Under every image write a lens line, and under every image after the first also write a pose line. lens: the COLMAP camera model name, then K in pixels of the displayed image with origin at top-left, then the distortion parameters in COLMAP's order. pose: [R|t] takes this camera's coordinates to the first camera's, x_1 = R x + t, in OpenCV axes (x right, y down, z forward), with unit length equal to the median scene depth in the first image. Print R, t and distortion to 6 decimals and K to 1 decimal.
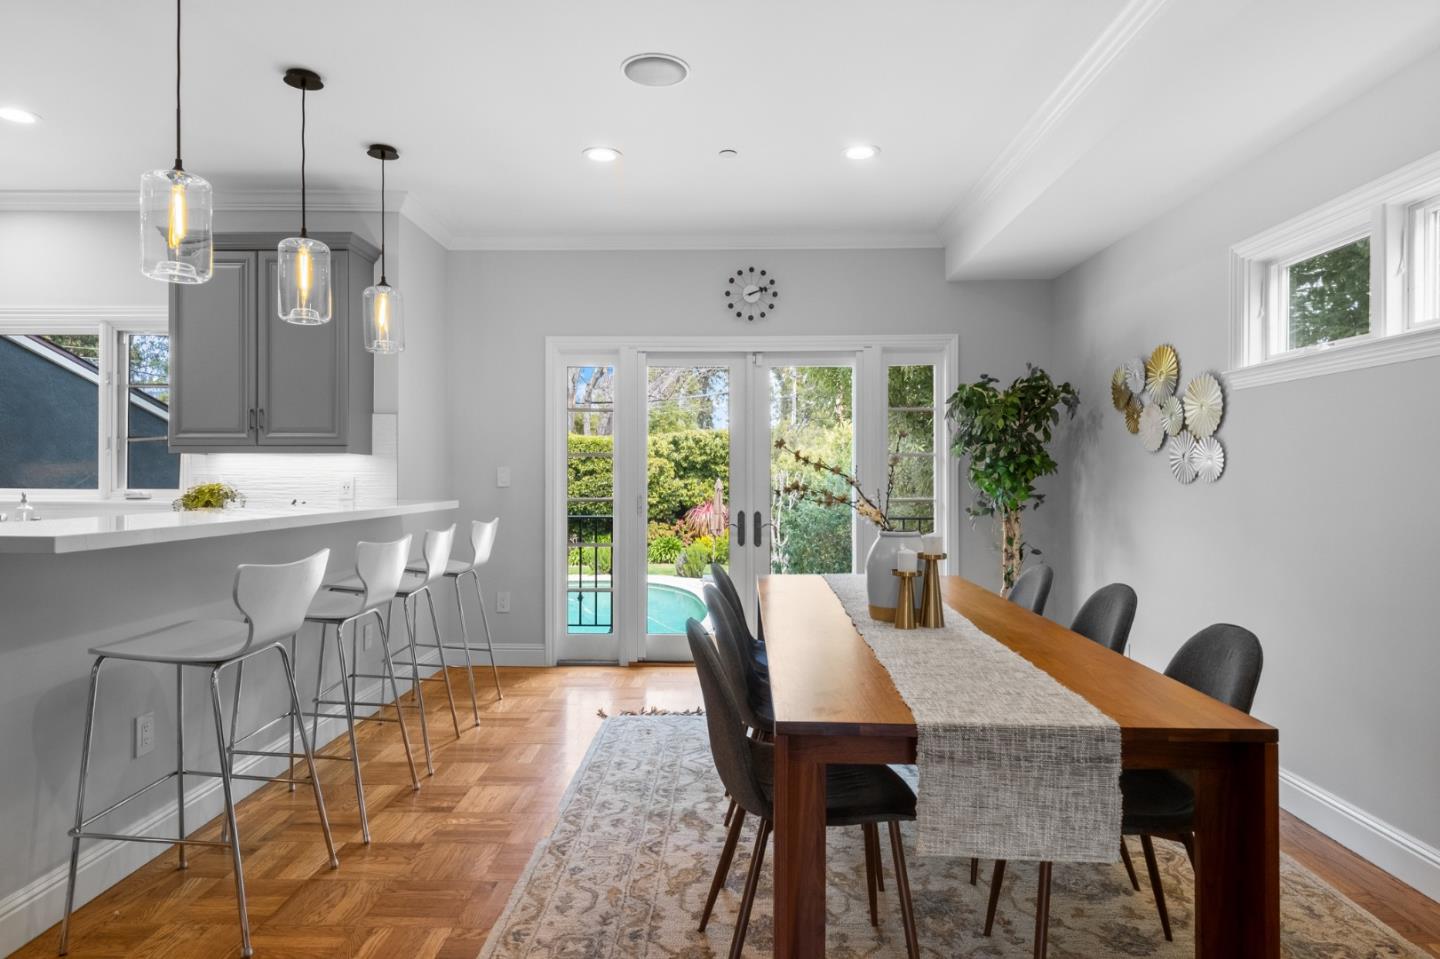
lens RADIAL K [[846.6, 0, 720.0], [0, 846.6, 479.5], [0, 0, 1]] dist [0.047259, -0.000558]
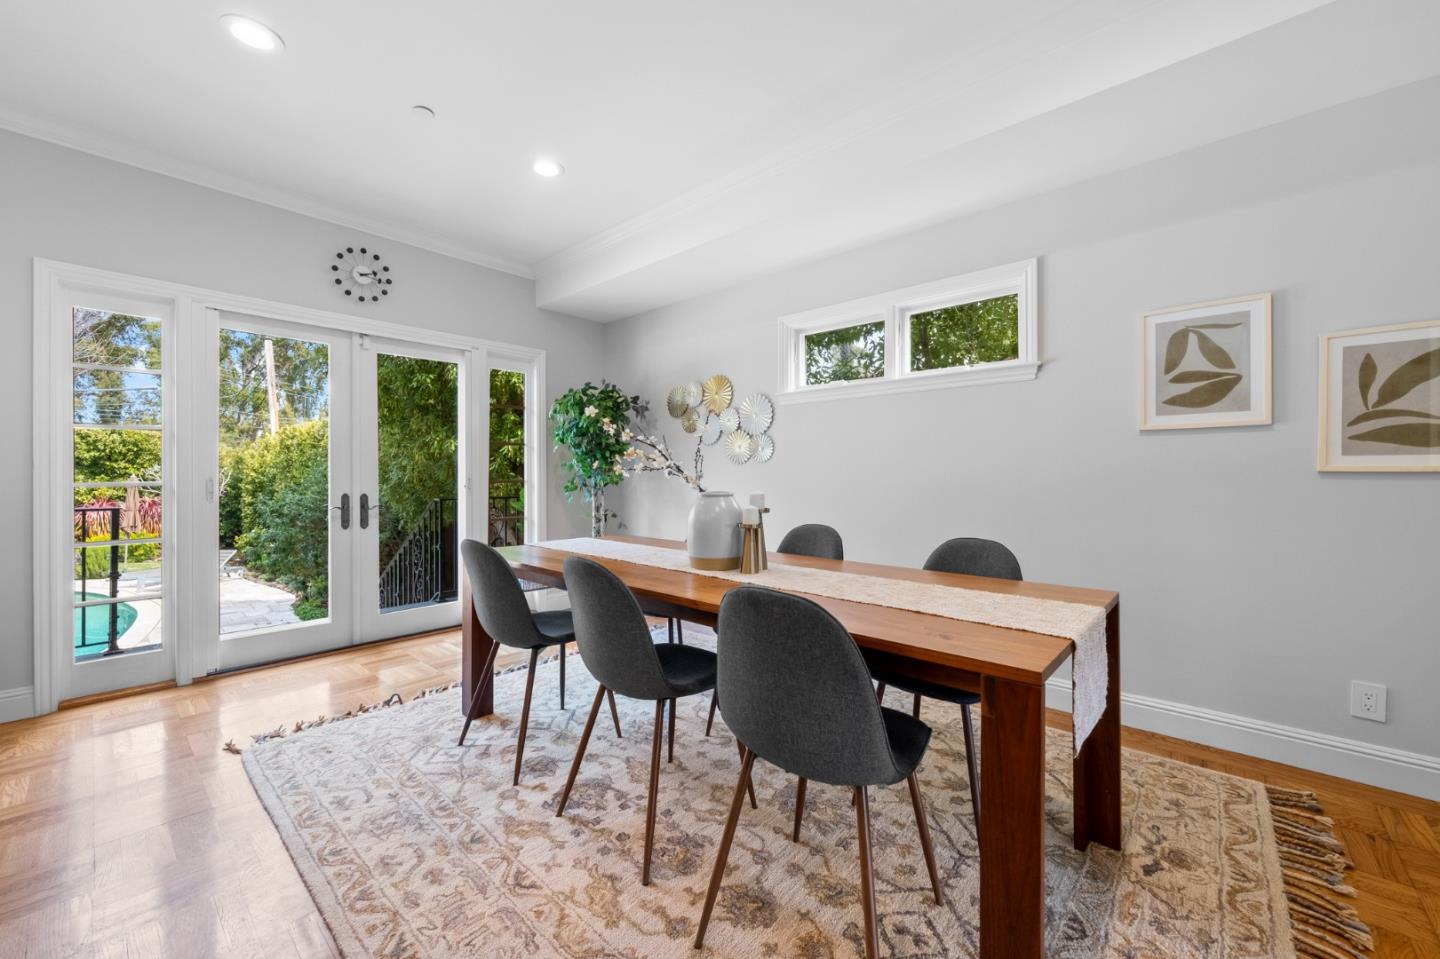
lens RADIAL K [[555.5, 0, 712.7], [0, 555.5, 478.4], [0, 0, 1]] dist [0.001914, -0.000105]
pose [[0.657101, -0.005661, 0.753781, -0.202320], [0.004953, 0.999983, 0.003193, 0.021774], [-0.753786, 0.001635, 0.657118, 0.283841]]
